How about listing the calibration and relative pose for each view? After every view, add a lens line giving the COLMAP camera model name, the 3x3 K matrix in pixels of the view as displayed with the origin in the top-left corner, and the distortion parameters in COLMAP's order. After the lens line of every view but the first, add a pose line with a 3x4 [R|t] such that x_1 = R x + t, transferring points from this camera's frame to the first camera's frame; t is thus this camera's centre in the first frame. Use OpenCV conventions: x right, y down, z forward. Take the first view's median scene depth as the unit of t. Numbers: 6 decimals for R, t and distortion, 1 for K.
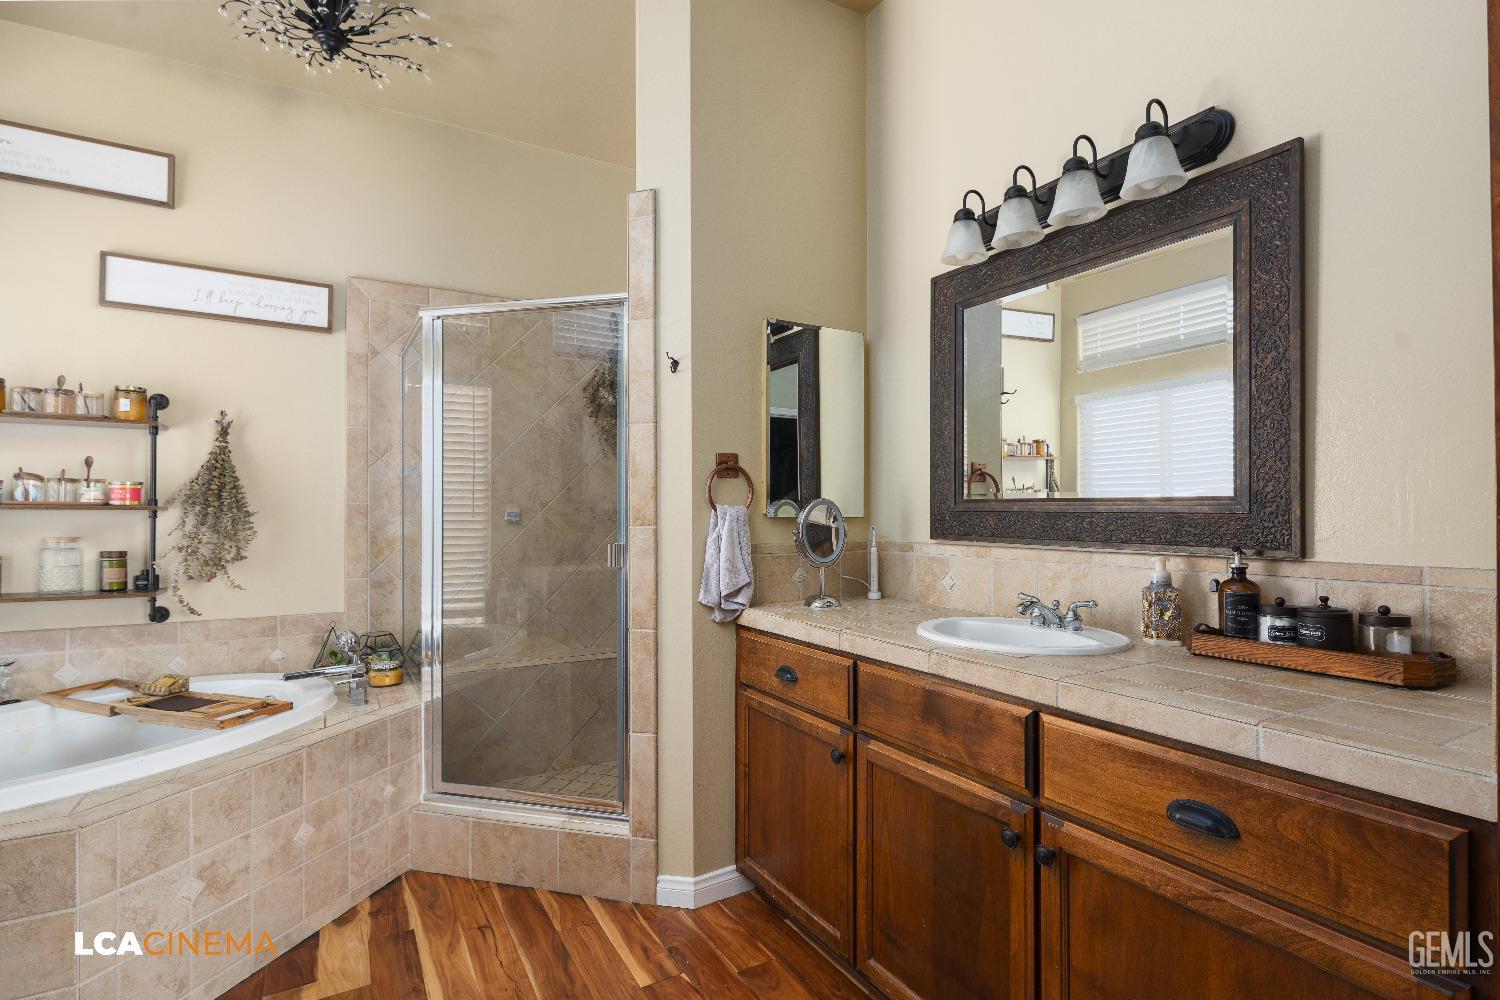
lens RADIAL K [[737.4, 0, 754.5], [0, 737.4, 505.4], [0, 0, 1]] dist [0.003780, -0.000201]
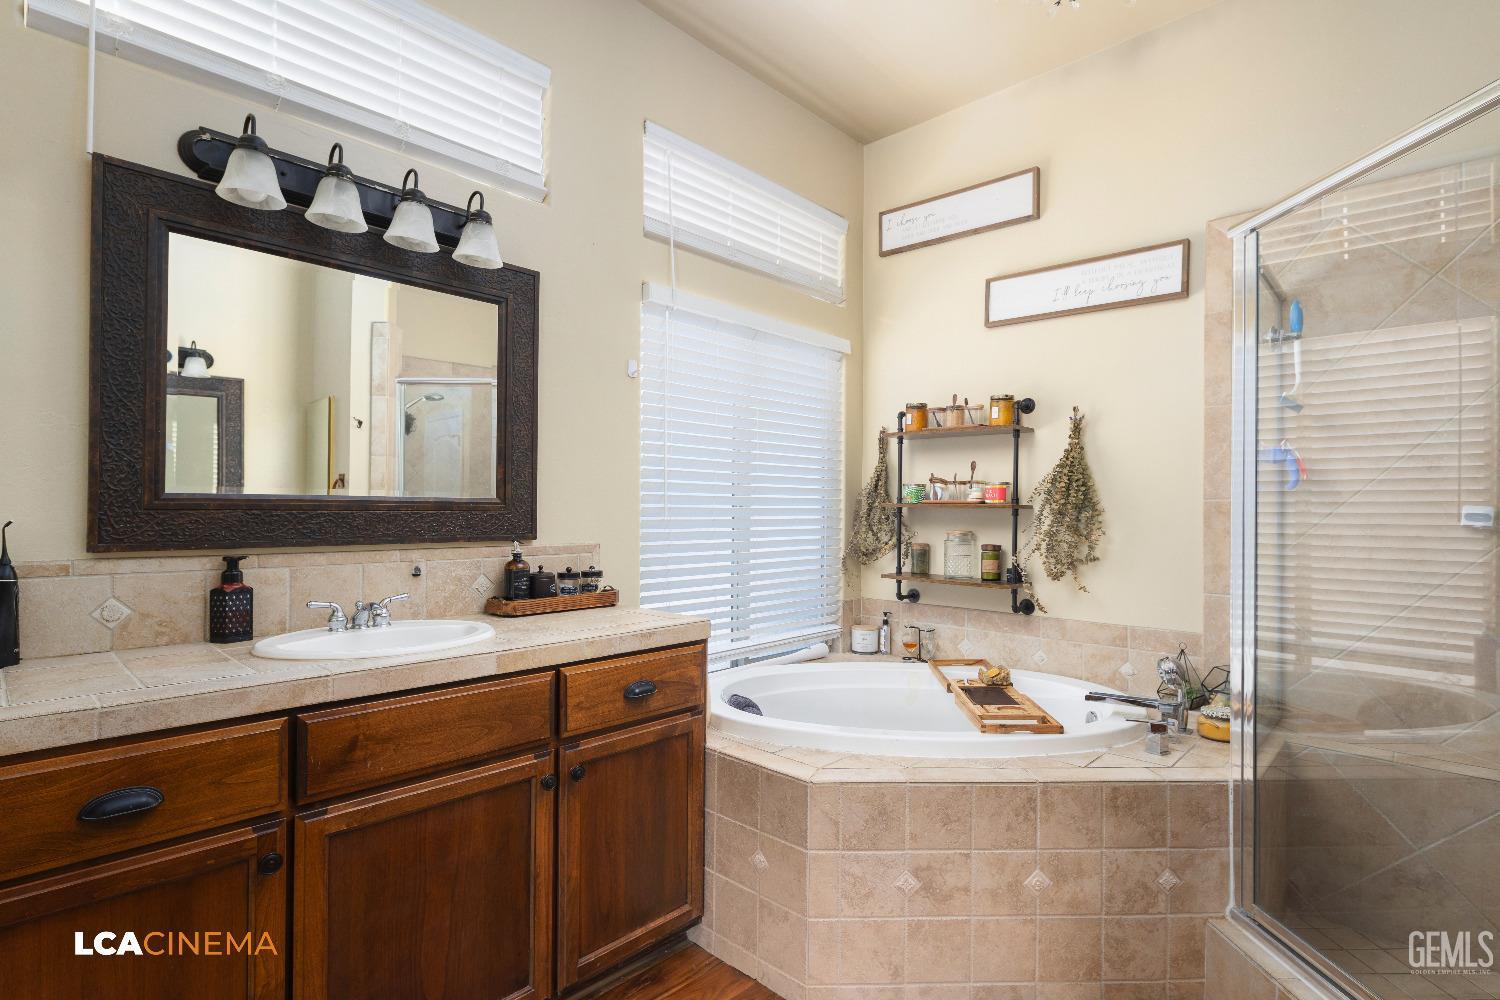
lens RADIAL K [[737.4, 0, 750.0], [0, 737.4, 503.6], [0, 0, 1]] dist [0.003780, -0.000201]
pose [[0.290699, -0.004672, -0.956803, 0.093078], [0.003219, 0.999987, -0.003904, 0.002753], [0.956809, -0.001945, 0.290710, 0.326456]]
